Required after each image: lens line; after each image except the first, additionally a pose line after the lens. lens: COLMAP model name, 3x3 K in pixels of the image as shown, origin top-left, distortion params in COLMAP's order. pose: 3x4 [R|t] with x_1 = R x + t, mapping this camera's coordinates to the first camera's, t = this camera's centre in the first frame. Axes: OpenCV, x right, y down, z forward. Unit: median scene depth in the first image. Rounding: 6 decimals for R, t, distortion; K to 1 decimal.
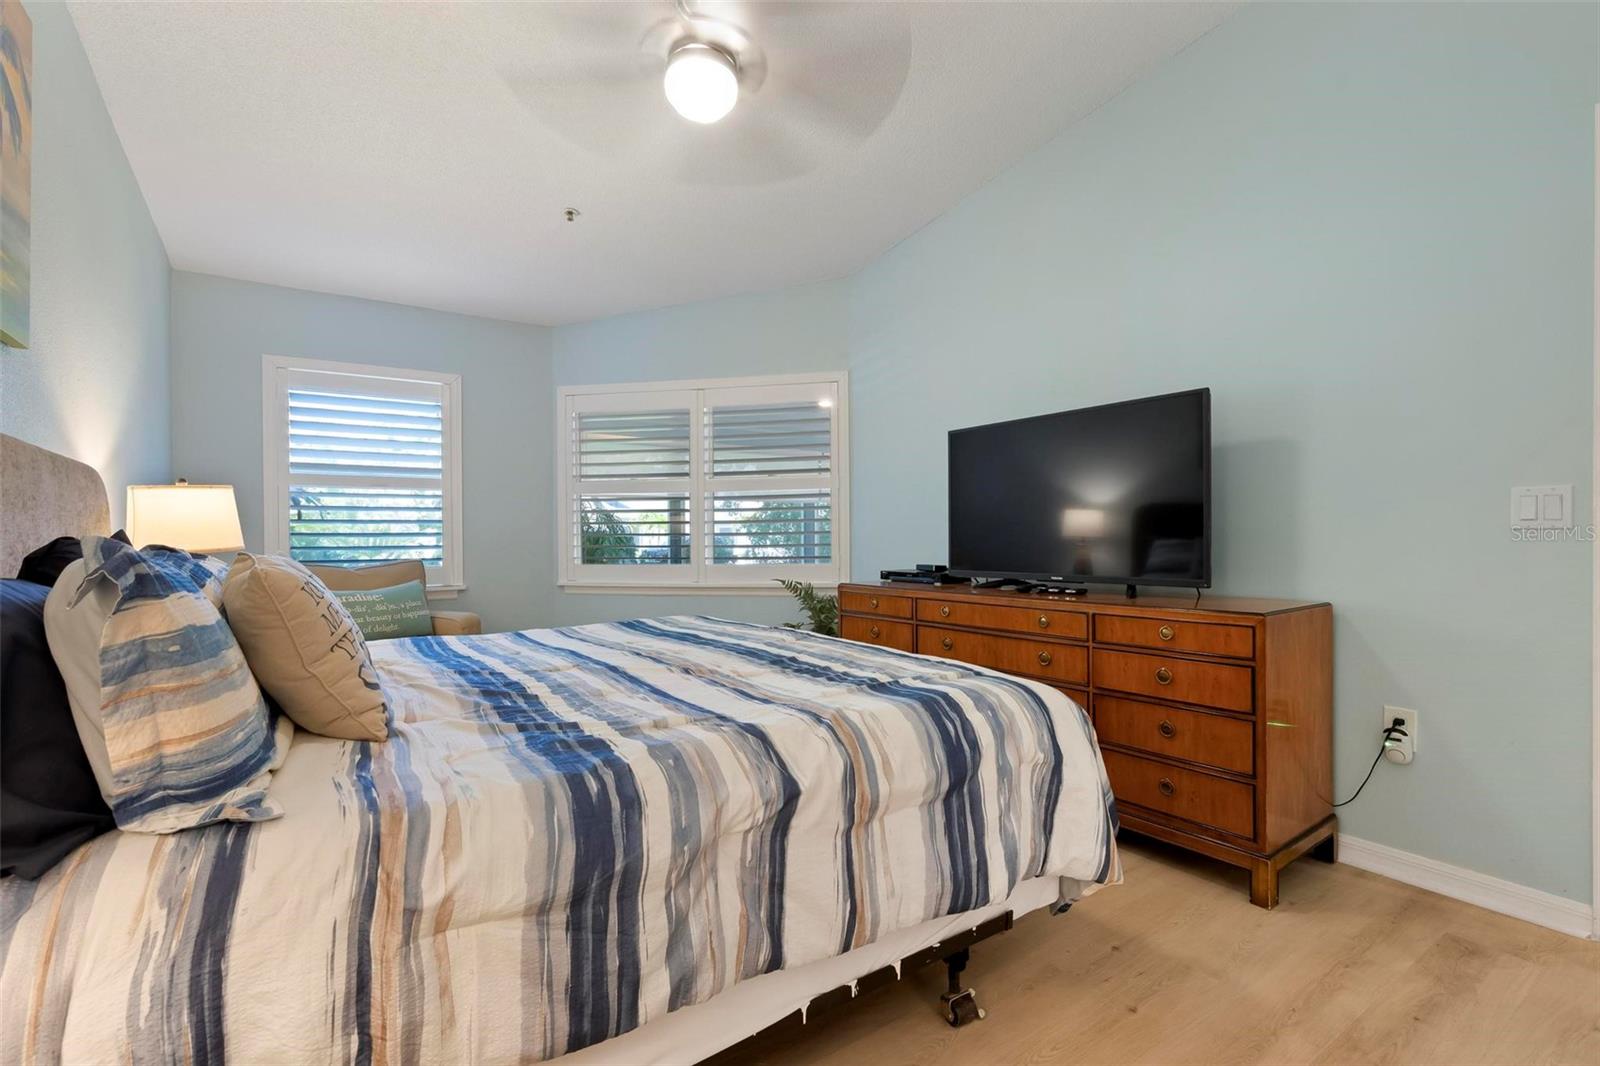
lens RADIAL K [[718.5, 0, 800.0], [0, 718.5, 533.0], [0, 0, 1]] dist [0.000117, 0.000092]
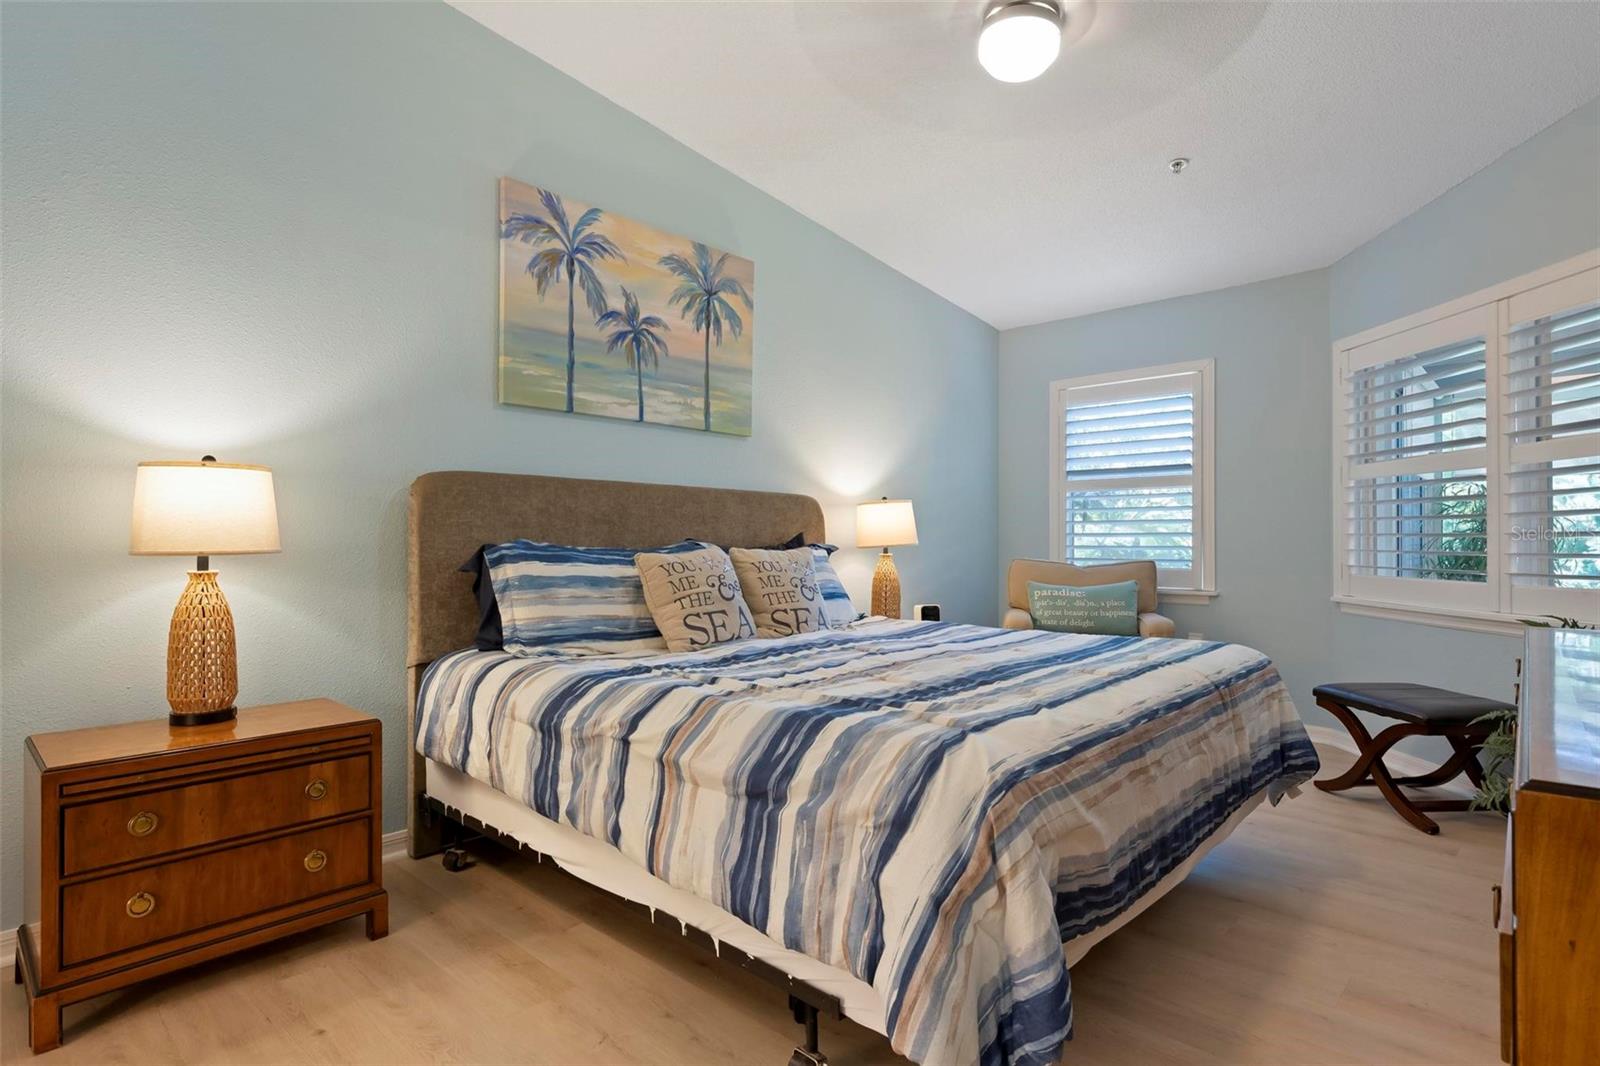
lens RADIAL K [[825.1, 0, 800.0], [0, 825.1, 533.0], [0, 0, 1]] dist [-0.000983, -0.000168]
pose [[0.223073, -0.000299, -0.974802, 0.495221], [0.001298, 0.999999, -0.000010, -0.000997], [0.974801, -0.001263, 0.223073, 0.310710]]
